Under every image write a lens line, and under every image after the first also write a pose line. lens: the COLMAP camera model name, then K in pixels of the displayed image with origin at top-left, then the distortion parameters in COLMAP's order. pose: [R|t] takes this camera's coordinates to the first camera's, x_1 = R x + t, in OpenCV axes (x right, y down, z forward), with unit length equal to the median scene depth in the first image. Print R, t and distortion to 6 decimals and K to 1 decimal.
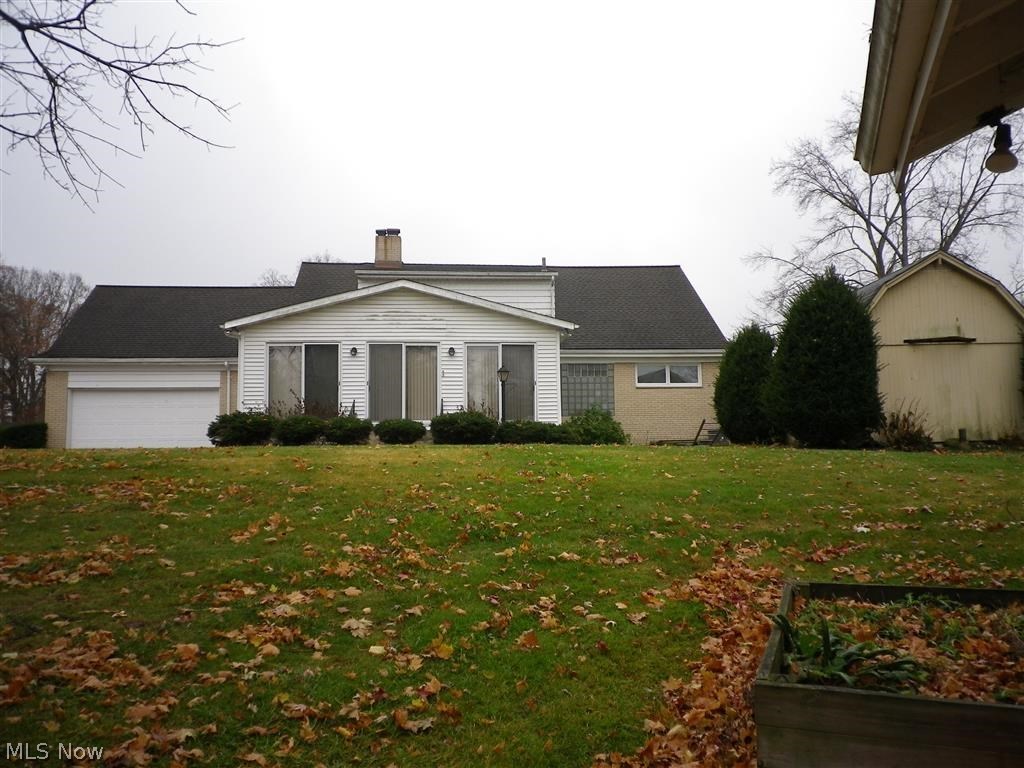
lens RADIAL K [[871.5, 0, 512.0], [0, 871.5, 384.0], [0, 0, 1]] dist [-0.010037, -0.006636]
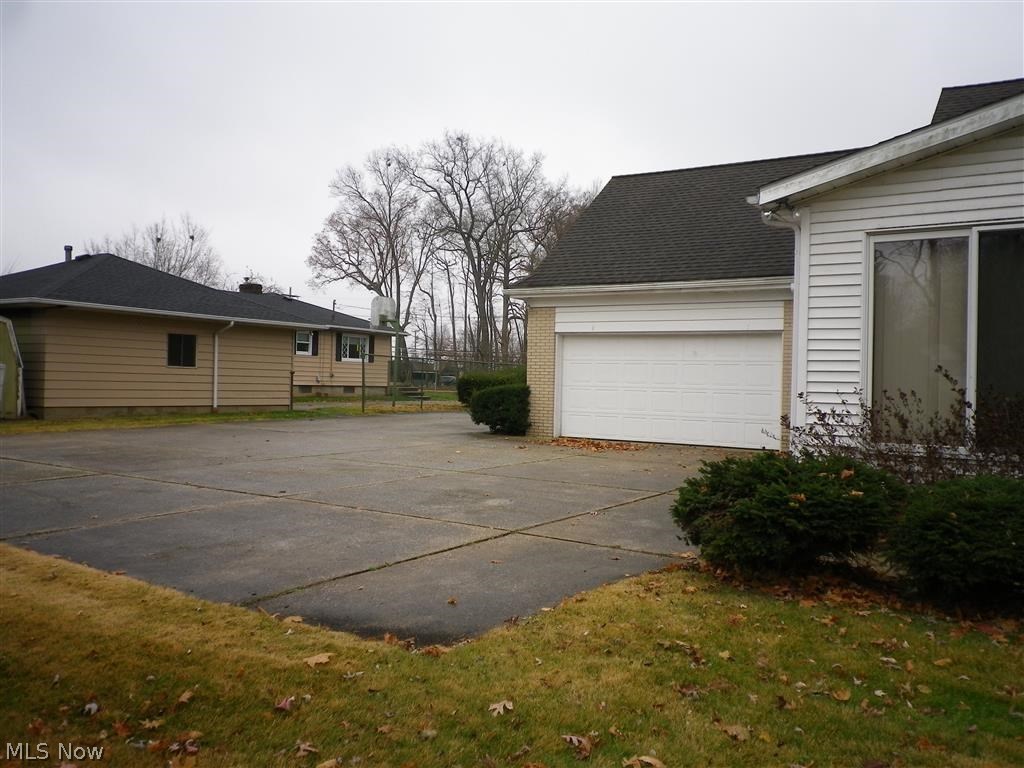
lens RADIAL K [[871.5, 0, 512.0], [0, 871.5, 384.0], [0, 0, 1]] dist [-0.010037, -0.006636]
pose [[0.784462, 0.031743, -0.619364, -0.130366], [0.027198, 0.995968, 0.085492, -0.014462], [0.619580, -0.083910, 0.780435, 0.472118]]
